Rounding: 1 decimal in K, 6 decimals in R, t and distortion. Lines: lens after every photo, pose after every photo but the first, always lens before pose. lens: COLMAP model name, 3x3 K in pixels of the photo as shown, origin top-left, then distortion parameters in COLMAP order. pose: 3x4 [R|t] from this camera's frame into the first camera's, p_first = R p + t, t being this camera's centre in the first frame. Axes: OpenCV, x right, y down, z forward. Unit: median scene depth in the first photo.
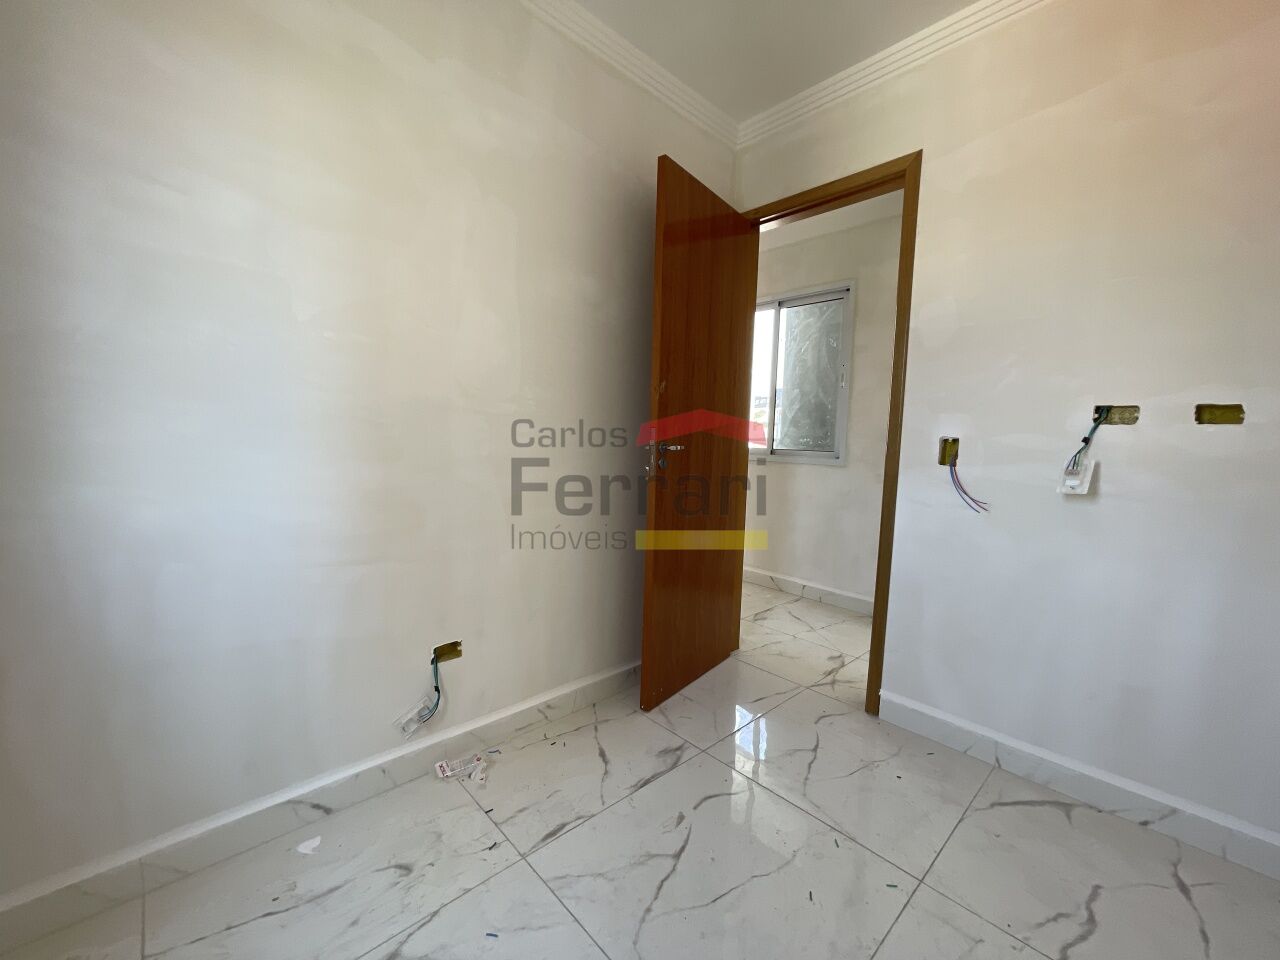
lens RADIAL K [[518.3, 0, 640.4], [0, 518.3, 481.5], [0, 0, 1]] dist [-0.006995, 0.001538]
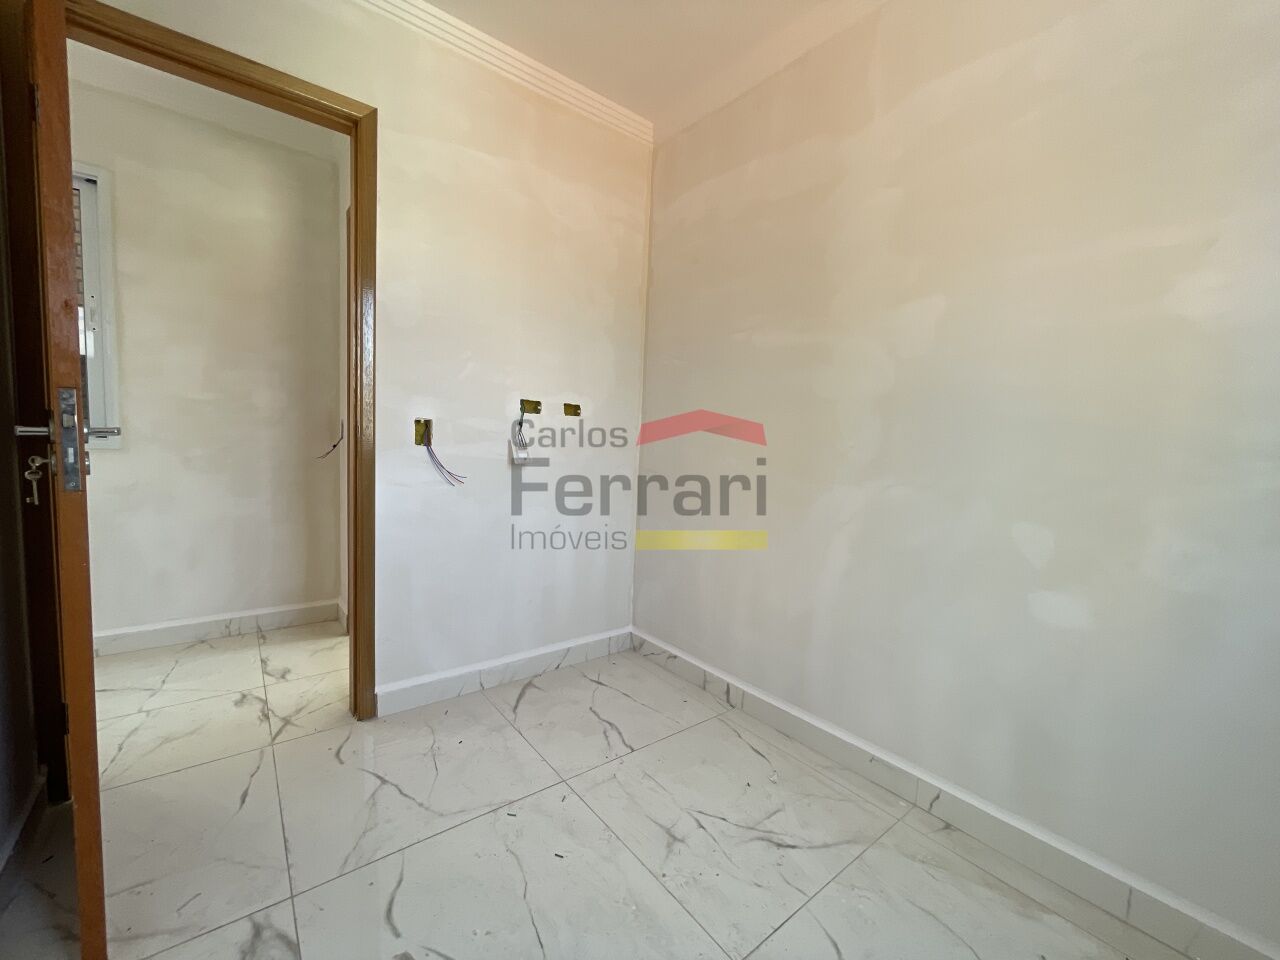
lens RADIAL K [[518.3, 0, 642.0], [0, 518.3, 481.0], [0, 0, 1]] dist [-0.006995, 0.001538]
pose [[0.077631, -0.105475, 0.991387, -0.440452], [0.044455, 0.993765, 0.102247, -0.048516], [-0.995991, 0.036135, 0.081836, 0.494794]]
